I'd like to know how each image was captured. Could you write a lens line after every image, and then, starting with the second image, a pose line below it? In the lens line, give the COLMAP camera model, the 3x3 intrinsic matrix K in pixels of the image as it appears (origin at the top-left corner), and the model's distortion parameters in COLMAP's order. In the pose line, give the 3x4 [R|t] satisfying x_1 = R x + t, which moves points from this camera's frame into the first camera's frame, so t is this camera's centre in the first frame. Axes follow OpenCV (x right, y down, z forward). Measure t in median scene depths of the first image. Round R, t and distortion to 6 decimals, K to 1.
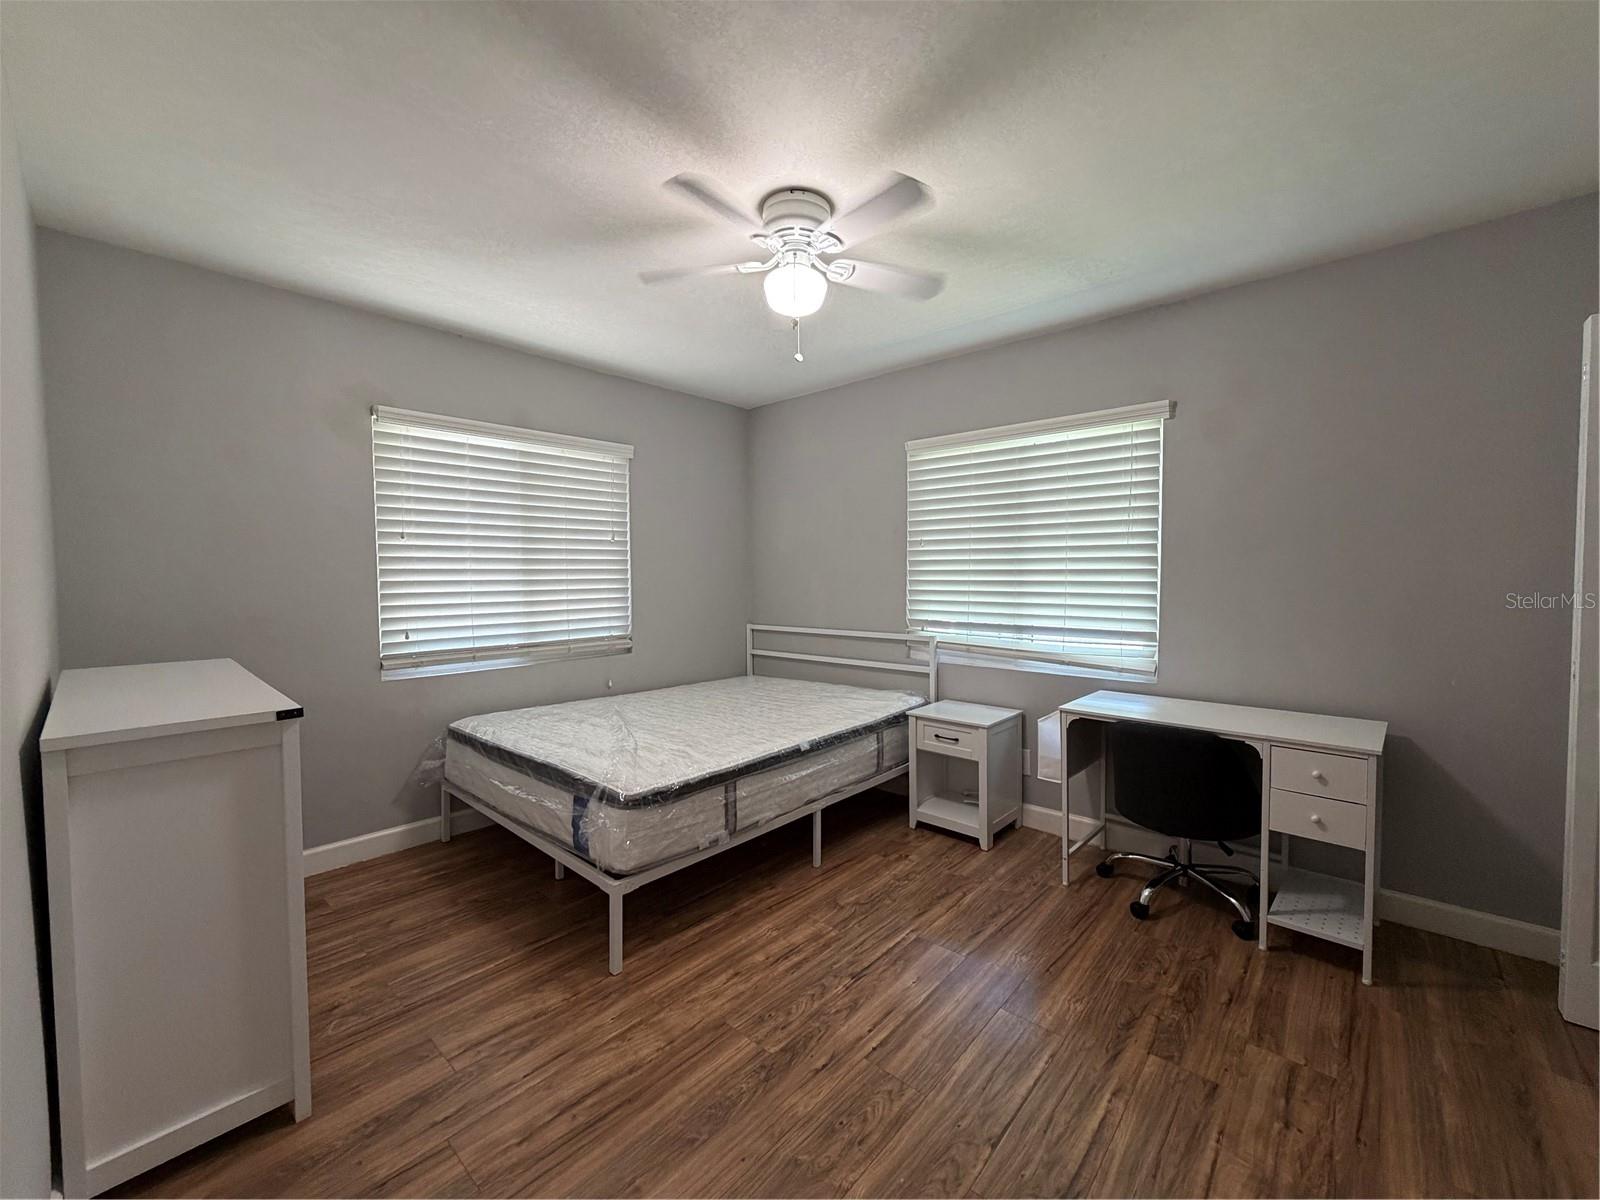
lens RADIAL K [[638.9, 0, 801.9], [0, 638.9, 599.9], [0, 0, 1]] dist [-0.000682, 0.000321]
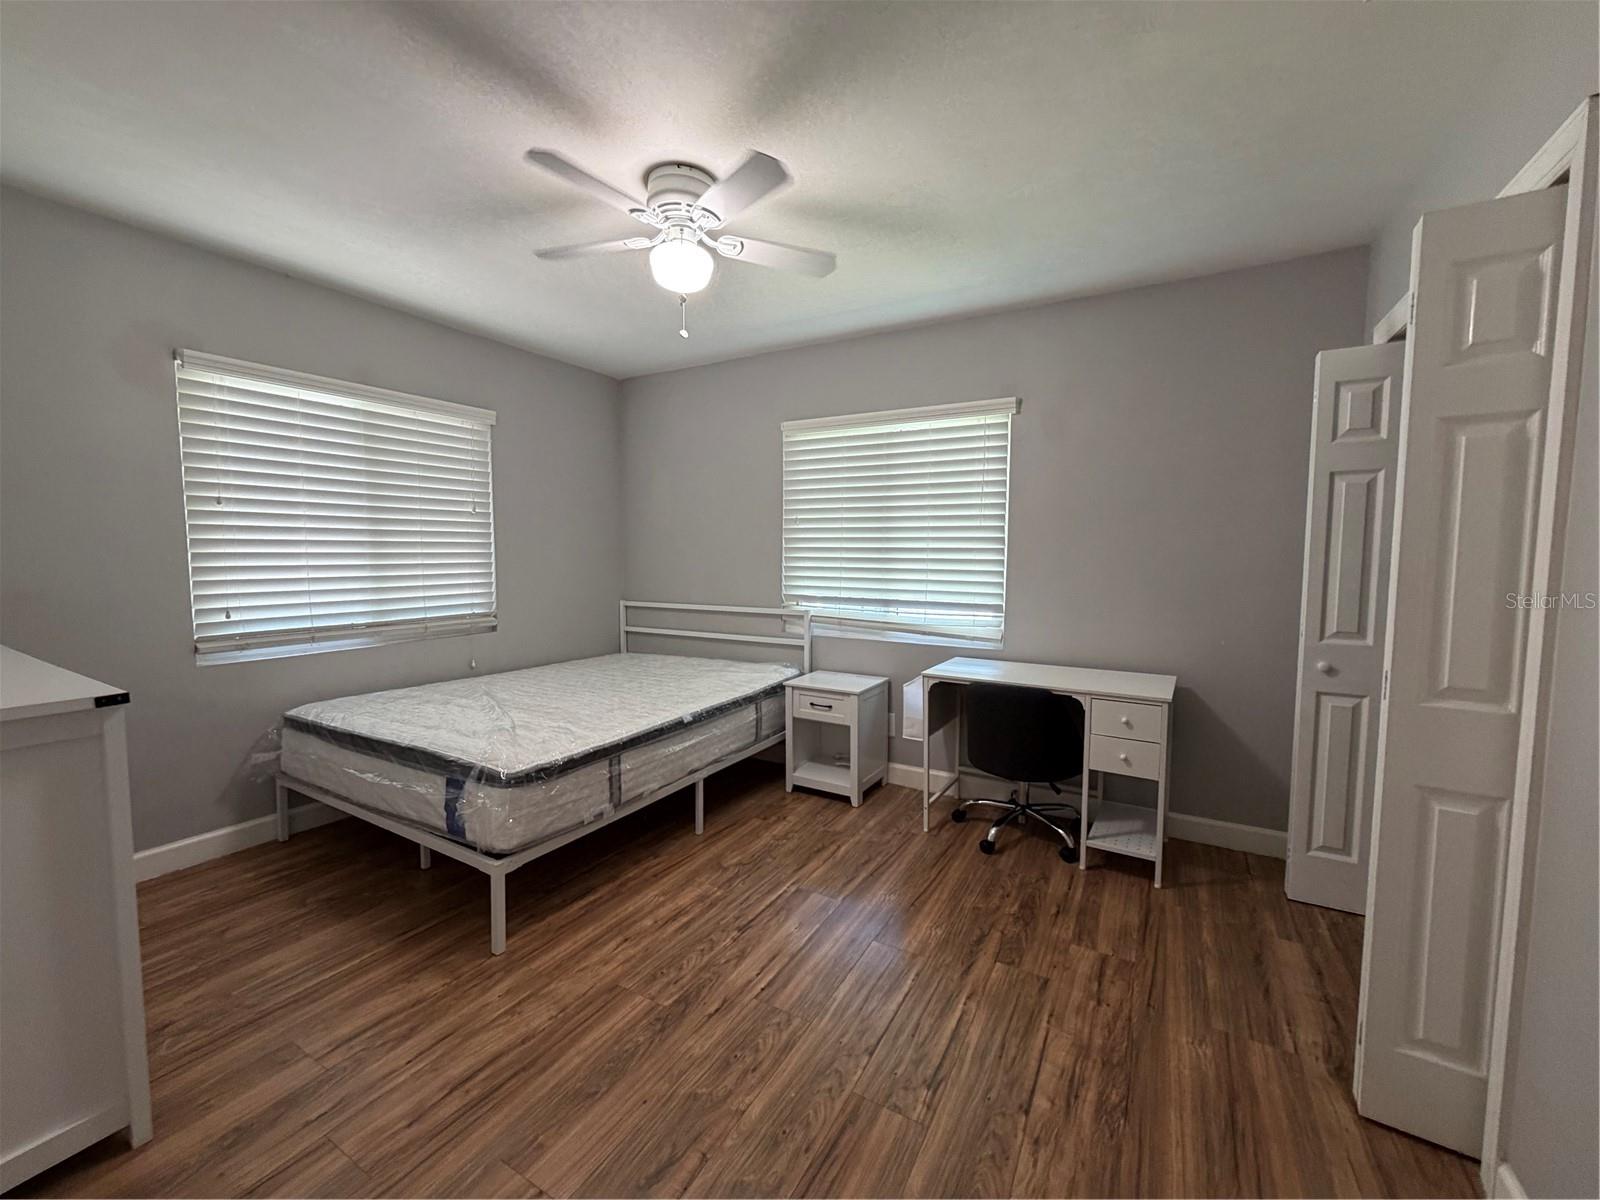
lens RADIAL K [[637.6, 0, 802.6], [0, 637.6, 599.8], [0, 0, 1]] dist [-0.001063, 0.000736]
pose [[0.978457, -0.005757, 0.206369, -0.032132], [-0.001425, 0.999399, 0.034635, 0.005494], [-0.206444, -0.034183, 0.977861, -0.037718]]
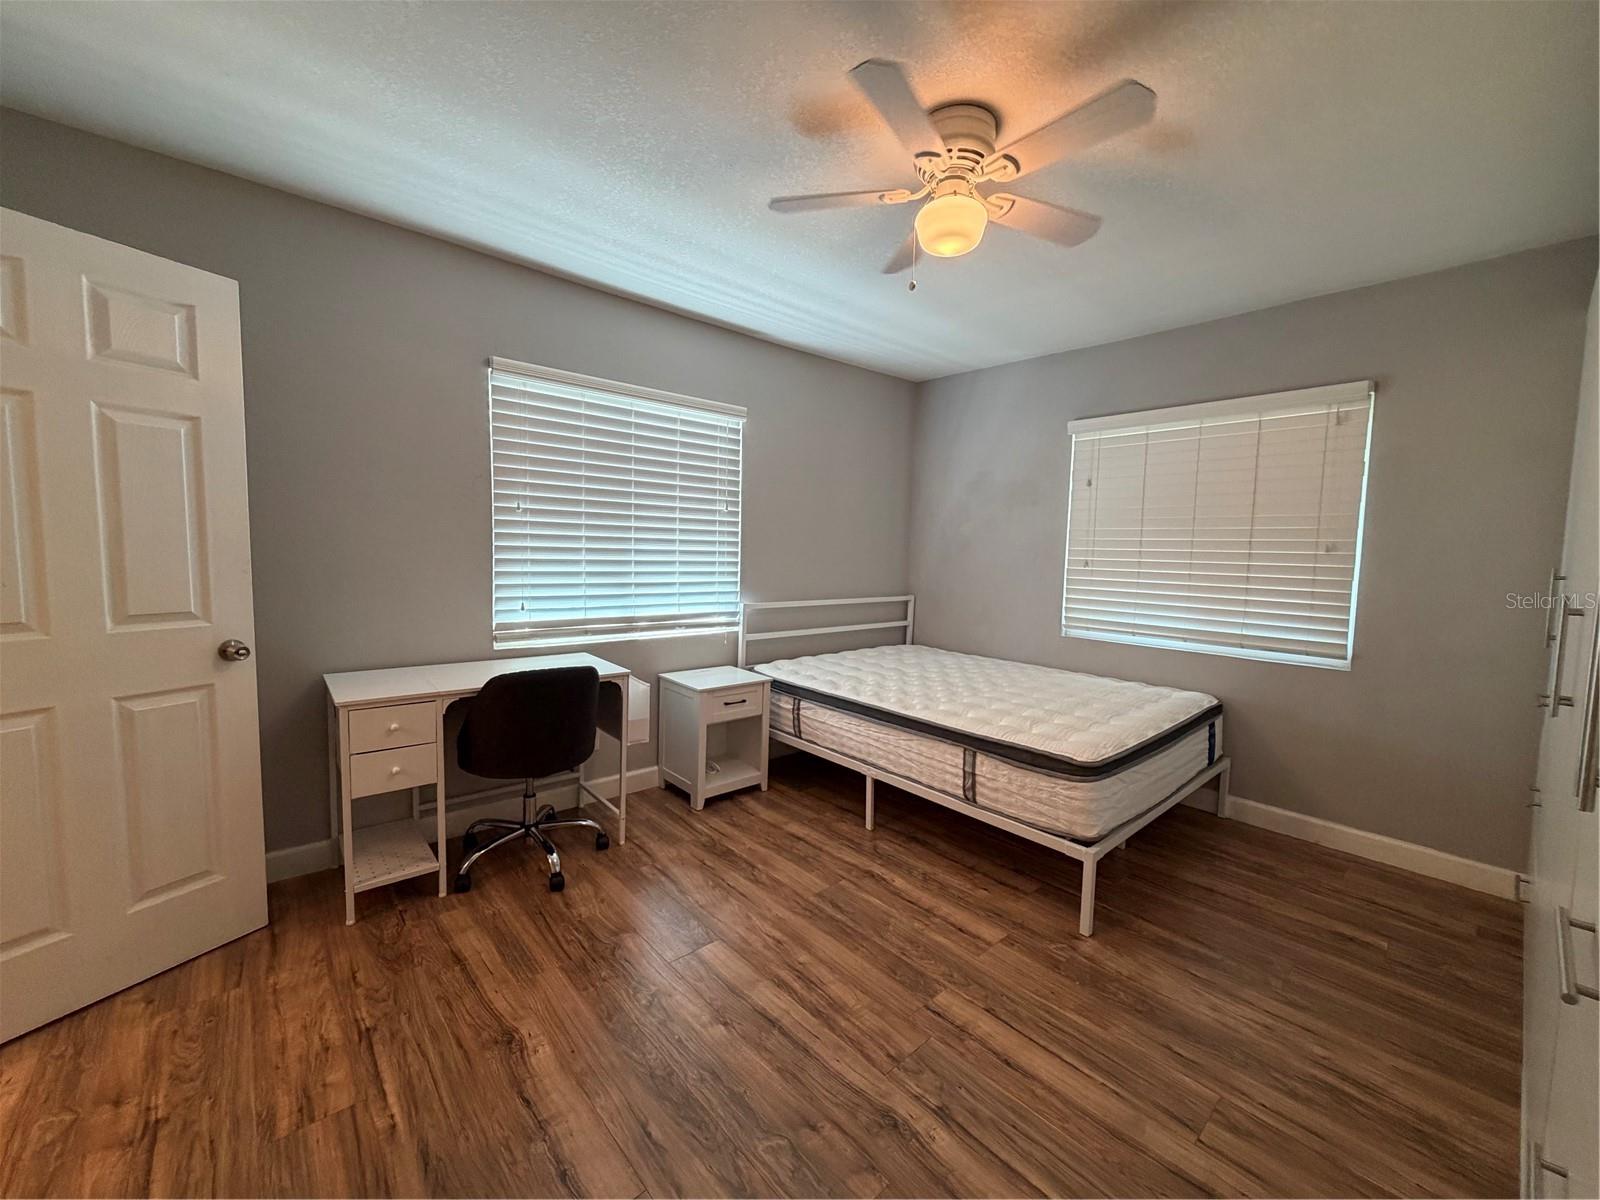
lens RADIAL K [[637.6, 0, 802.6], [0, 637.6, 599.8], [0, 0, 1]] dist [-0.001063, 0.000736]
pose [[-0.122363, 0.076932, -0.989499, 0.910975], [-0.071081, 0.993752, 0.086053, -0.049157], [0.989937, 0.080864, -0.116130, 1.181436]]
